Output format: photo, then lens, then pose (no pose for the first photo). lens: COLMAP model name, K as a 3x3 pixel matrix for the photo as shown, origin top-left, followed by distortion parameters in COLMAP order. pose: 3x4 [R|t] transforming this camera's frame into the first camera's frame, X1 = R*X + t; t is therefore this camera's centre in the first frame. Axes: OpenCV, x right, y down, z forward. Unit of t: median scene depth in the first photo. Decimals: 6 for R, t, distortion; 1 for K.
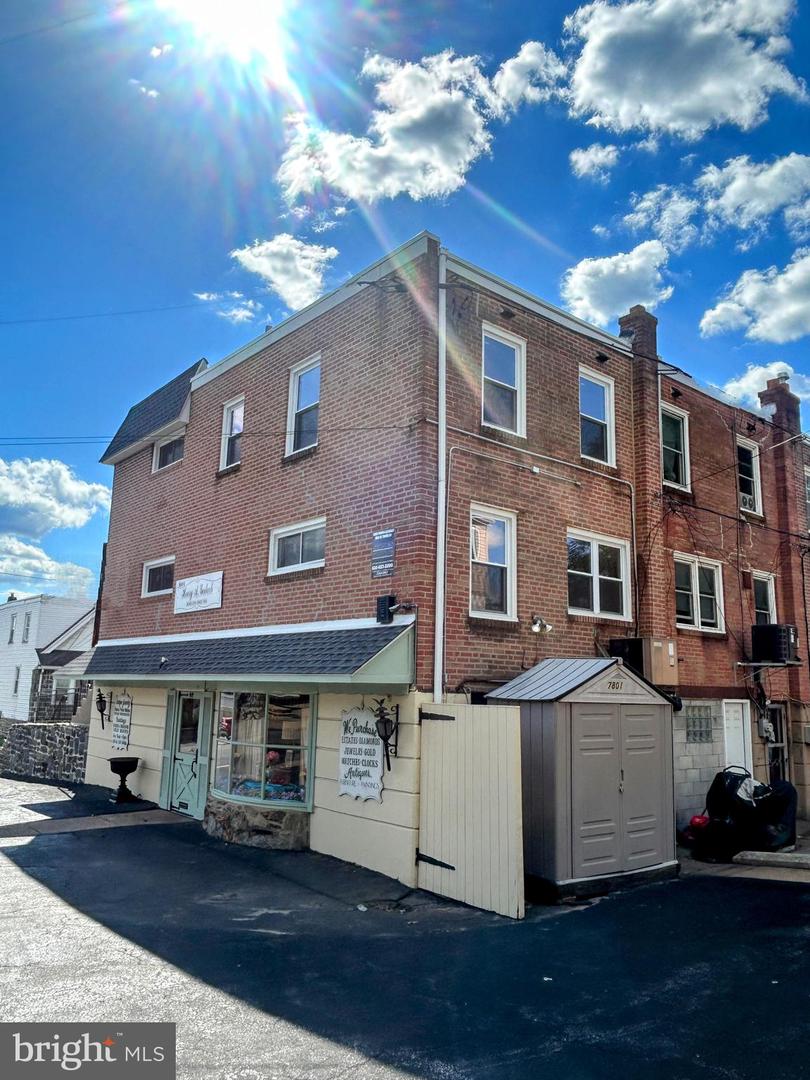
lens RADIAL K [[791.7, 0, 405.0], [0, 791.7, 540.0], [0, 0, 1]] dist [-0.003967, -0.001618]
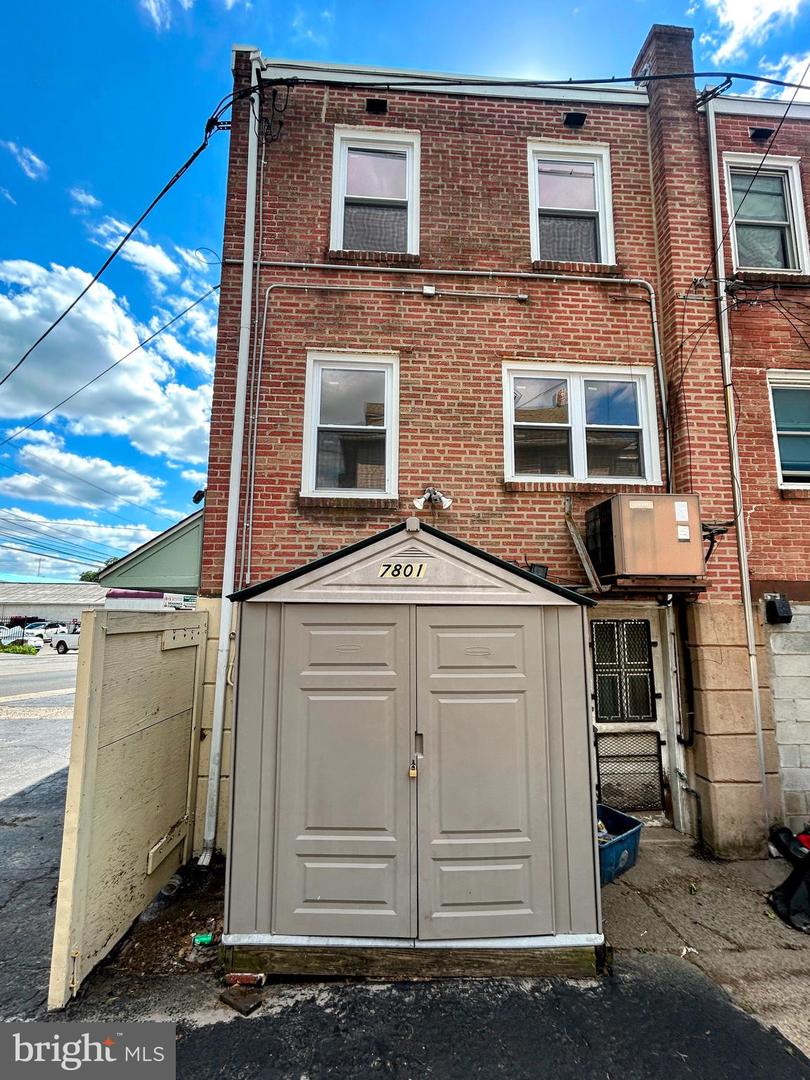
lens RADIAL K [[486.3, 0, 405.0], [0, 486.3, 540.0], [0, 0, 1]] dist [-0.001124, 0.000627]
pose [[0.804626, -0.107252, -0.584016, 0.379445], [0.122578, 0.992369, -0.013363, 0.139043], [0.580992, -0.060835, 0.811632, 0.610400]]
